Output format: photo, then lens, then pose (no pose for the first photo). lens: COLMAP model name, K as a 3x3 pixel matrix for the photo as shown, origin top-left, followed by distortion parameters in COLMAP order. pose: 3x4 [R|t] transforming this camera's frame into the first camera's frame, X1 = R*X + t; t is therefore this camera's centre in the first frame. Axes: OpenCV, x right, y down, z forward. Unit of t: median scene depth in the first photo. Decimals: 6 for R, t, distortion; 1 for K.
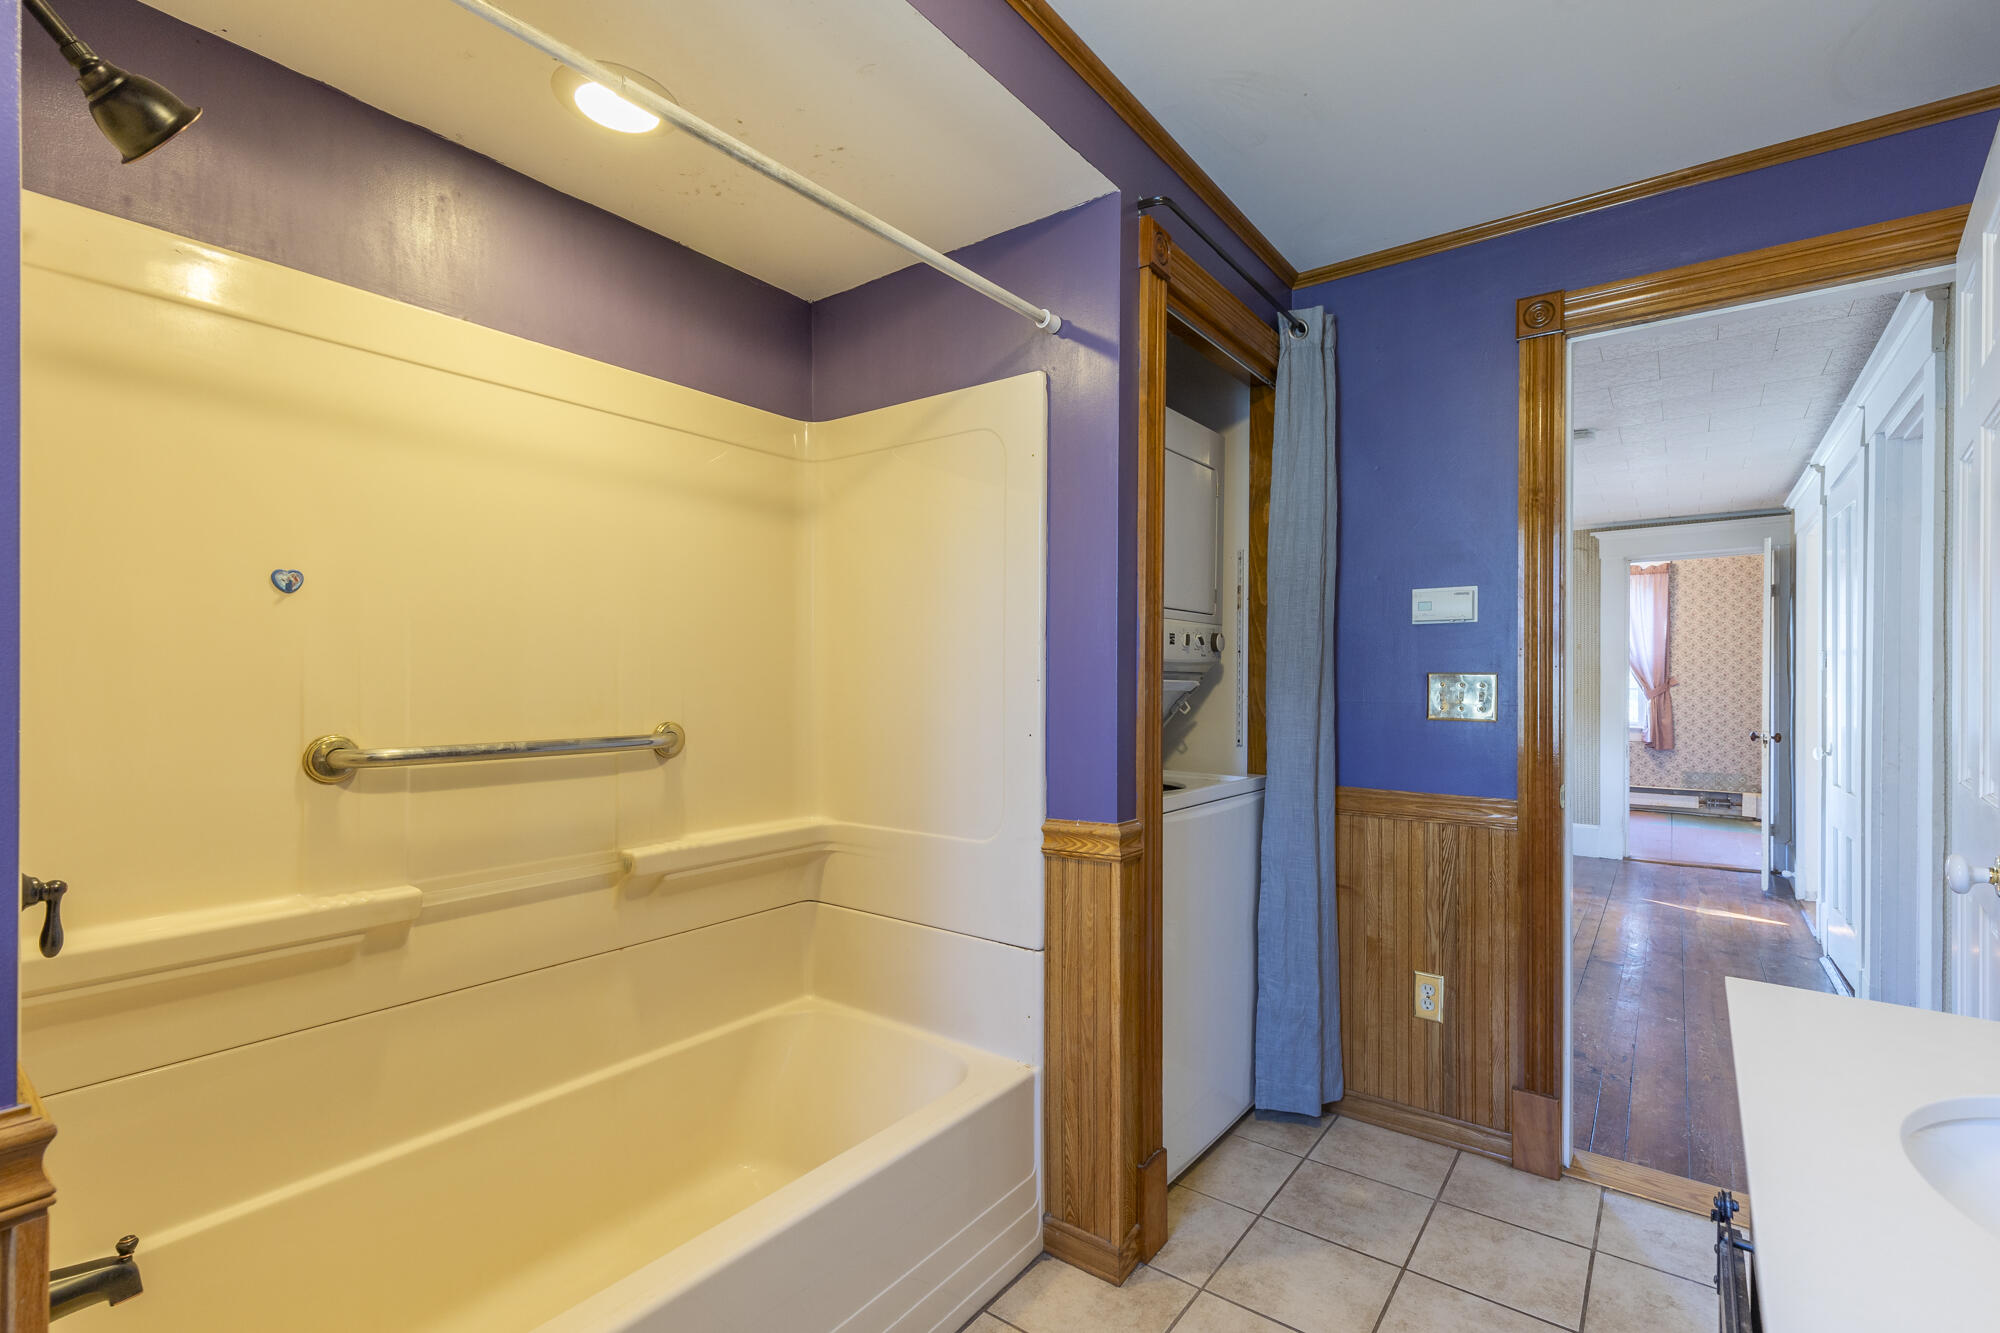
lens RADIAL K [[907.8, 0, 1000.7], [0, 907.8, 672.9], [0, 0, 1]] dist [0.000649, -0.000064]
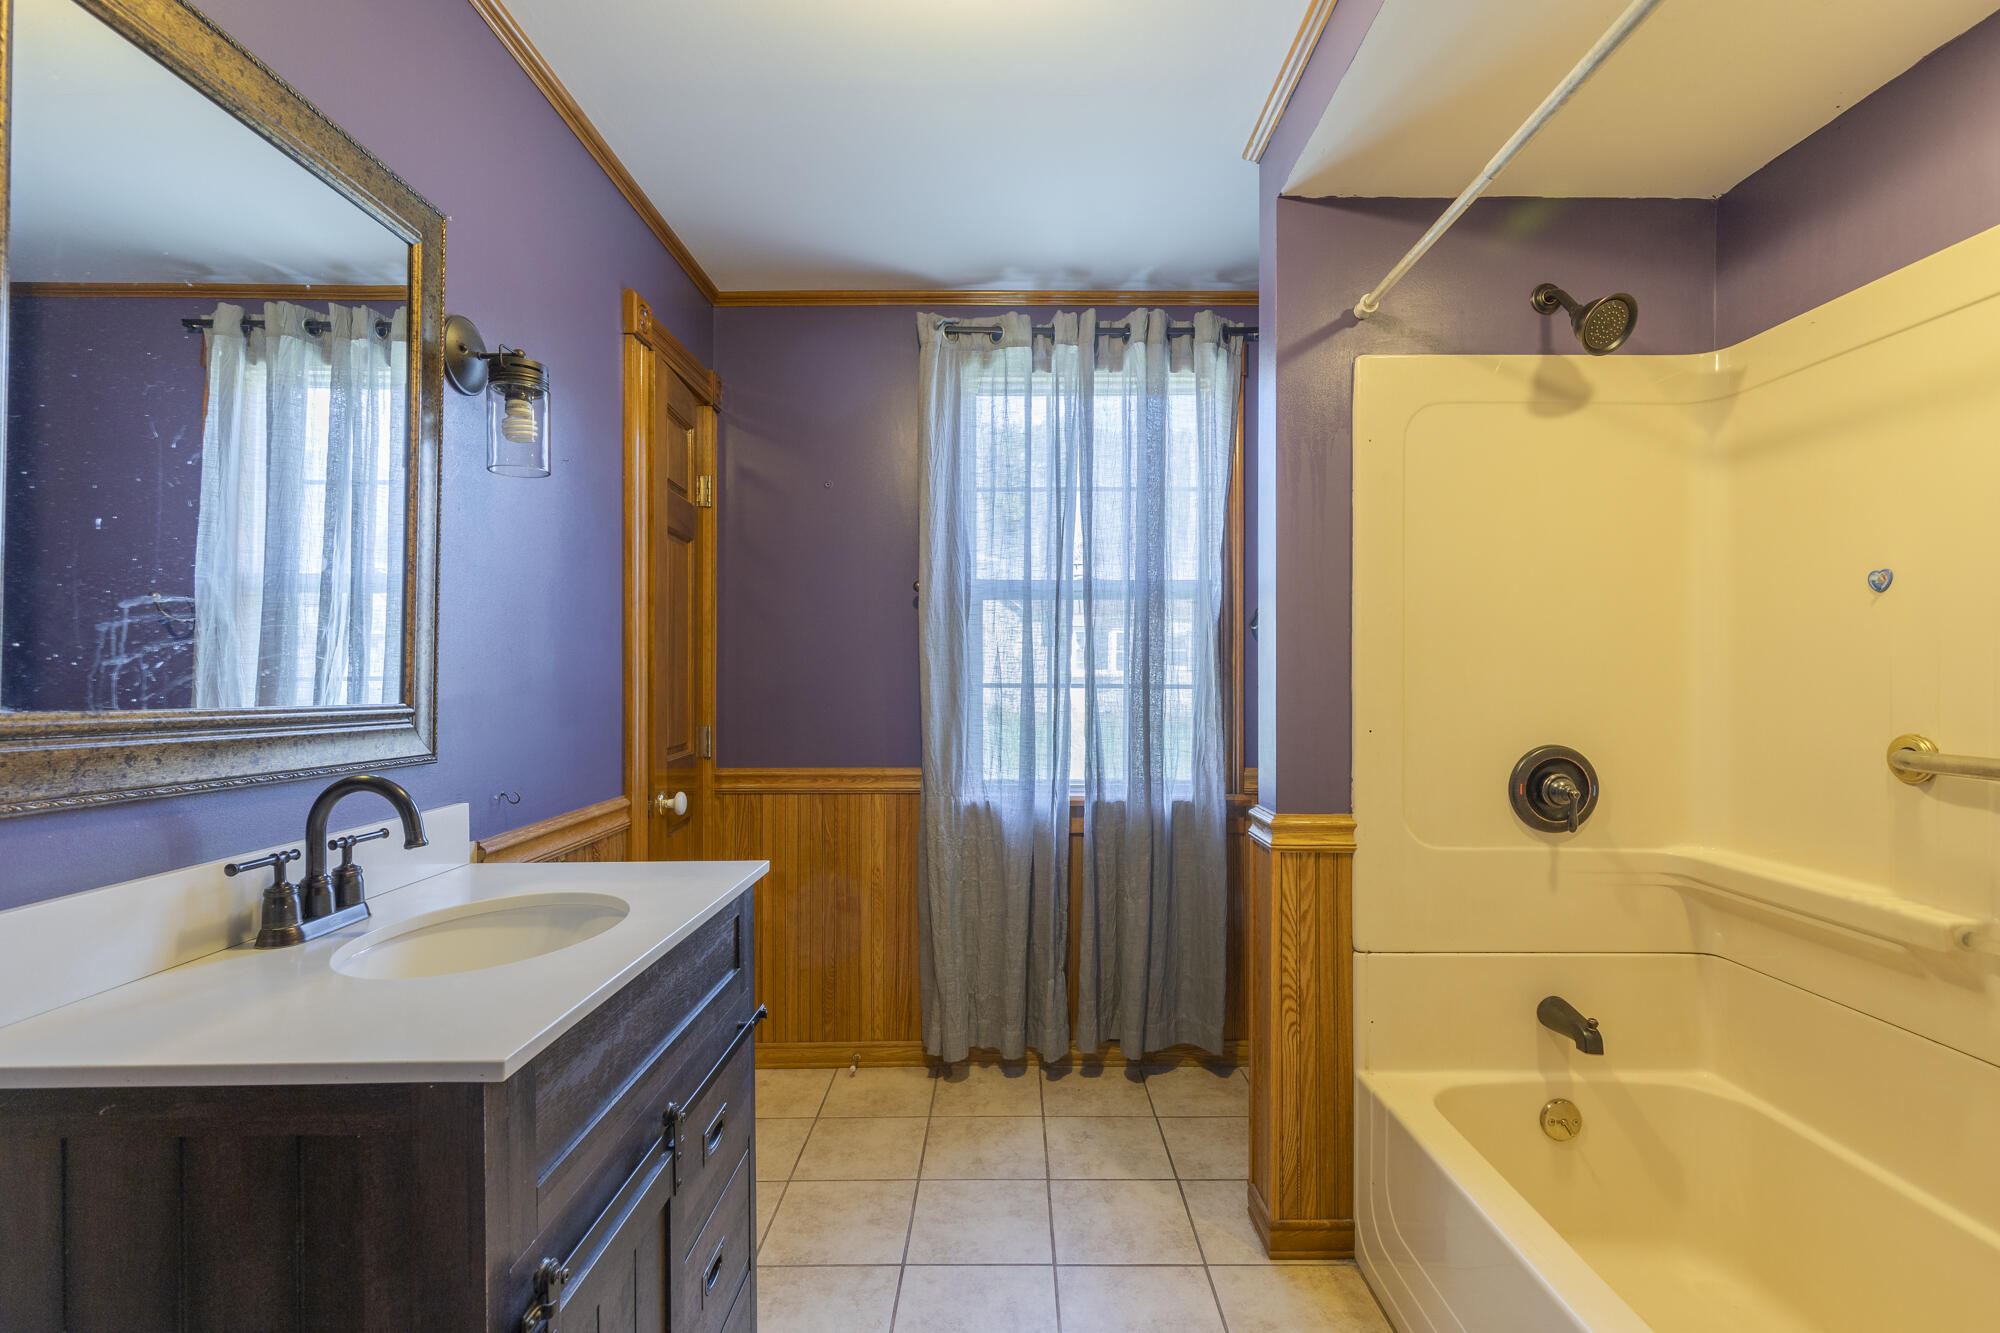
lens RADIAL K [[907.8, 0, 1006.3], [0, 907.8, 671.8], [0, 0, 1]] dist [0.000649, -0.000064]
pose [[-0.801141, -0.018302, -0.598195, 0.543435], [-0.007800, 0.999767, -0.020142, 0.026510], [0.598424, -0.011470, -0.801097, 1.072997]]
